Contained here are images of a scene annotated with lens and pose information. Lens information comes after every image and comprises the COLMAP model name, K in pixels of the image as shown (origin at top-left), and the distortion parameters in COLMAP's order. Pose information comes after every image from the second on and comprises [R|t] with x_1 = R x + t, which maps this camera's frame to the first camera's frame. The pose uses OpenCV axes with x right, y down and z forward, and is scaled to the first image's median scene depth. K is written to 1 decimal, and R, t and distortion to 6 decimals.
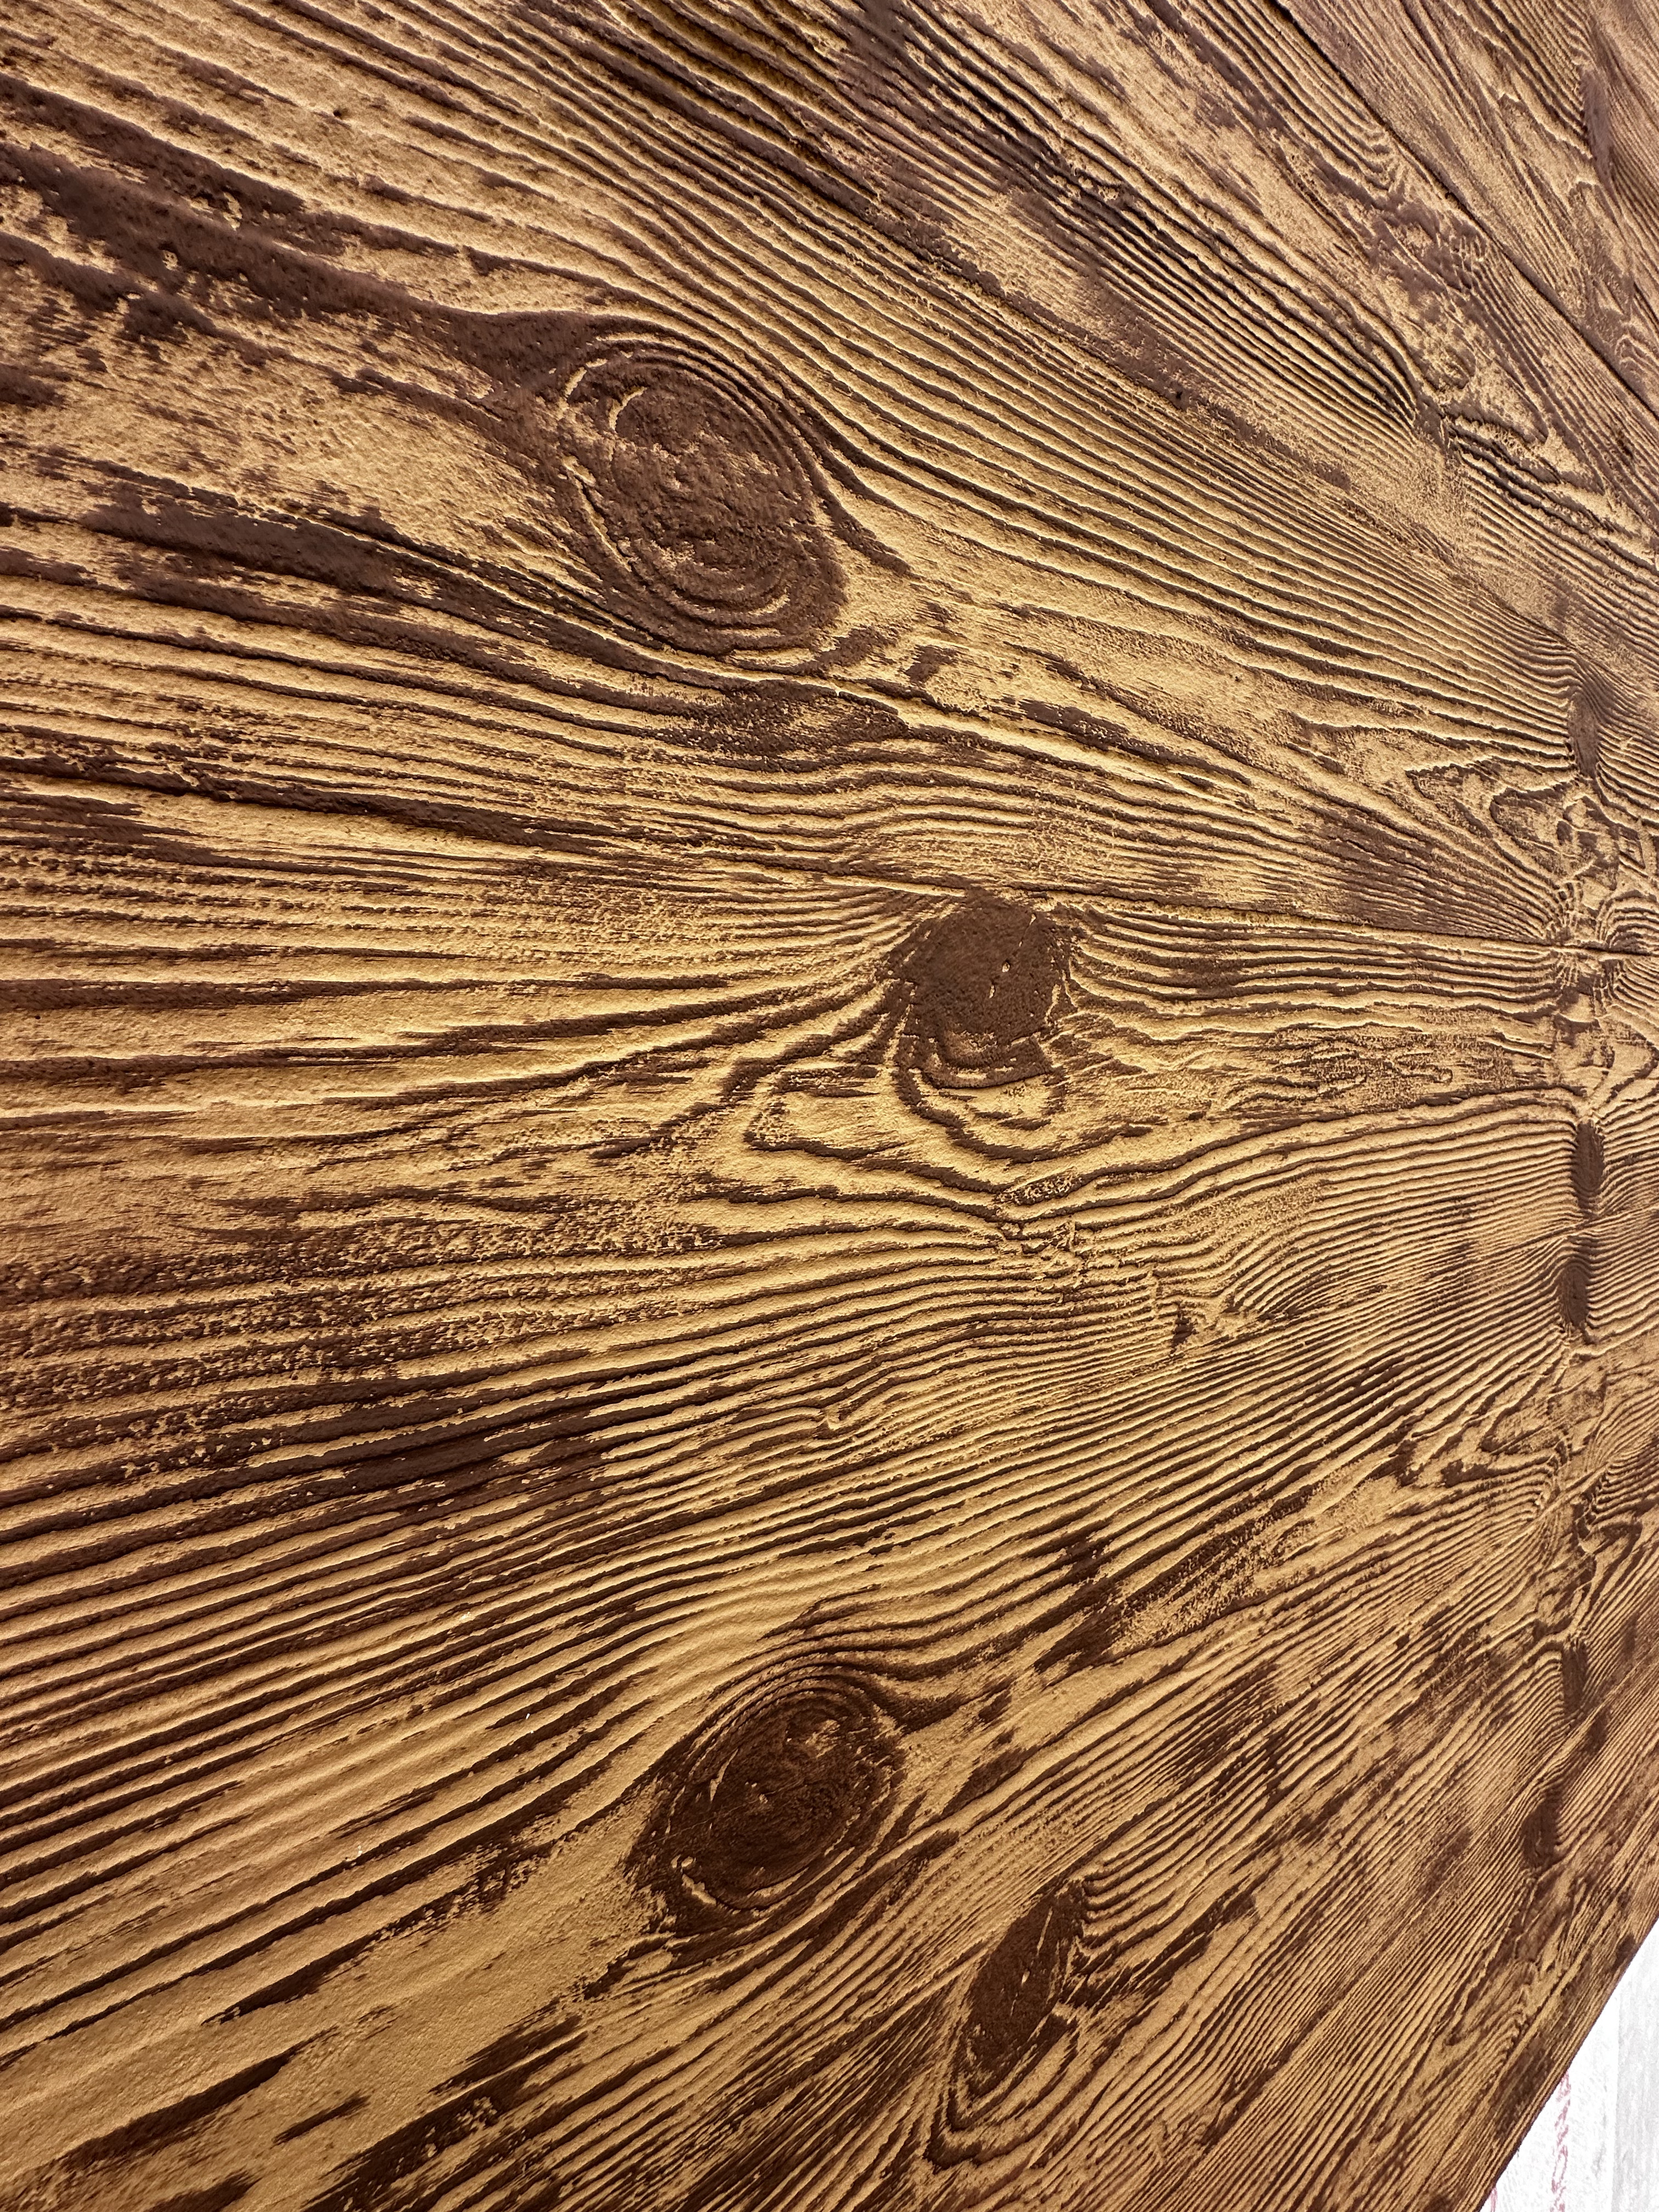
lens RADIAL K [[879.0, 0, 829.5], [0, 879.0, 1106.0], [0, 0, 1]] dist [-0.006988, 0.001128]
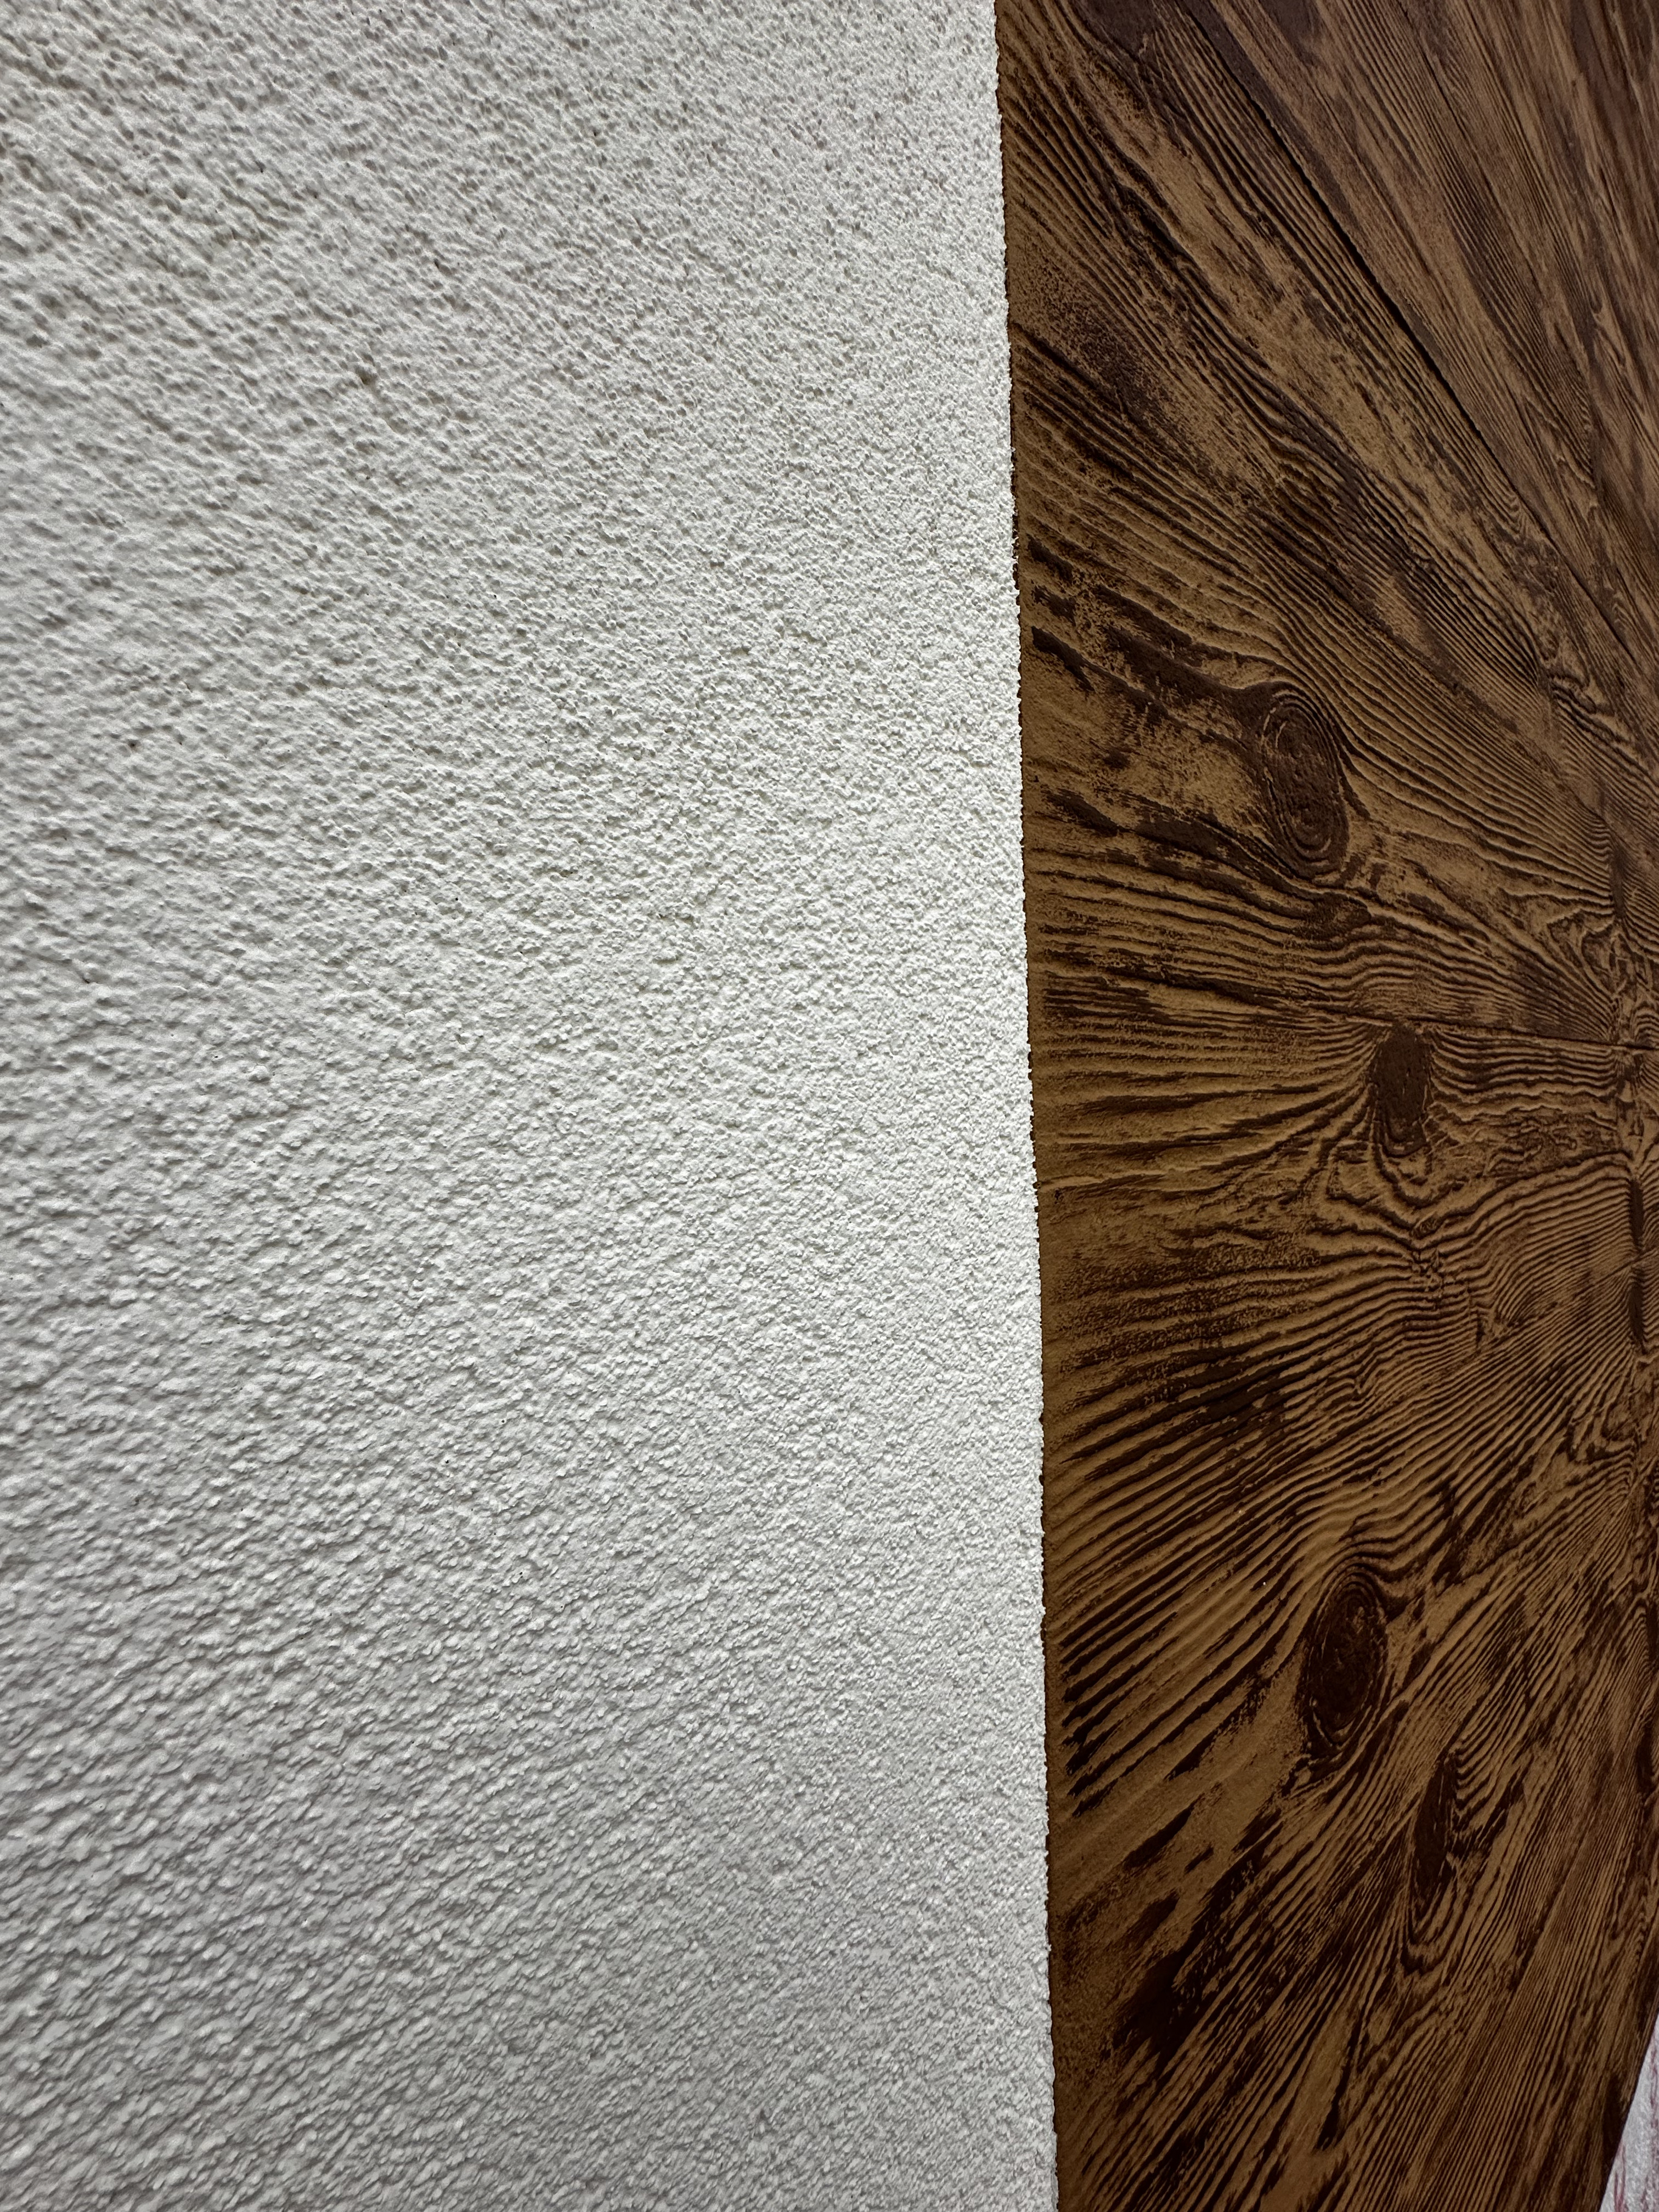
lens RADIAL K [[879.0, 0, 829.5], [0, 879.0, 1106.0], [0, 0, 1]] dist [-0.006988, 0.001128]
pose [[0.994453, -0.002610, 0.105146, -0.878694], [0.010950, 0.996829, -0.078814, 0.000412], [-0.104607, 0.079529, 0.991329, -0.325078]]
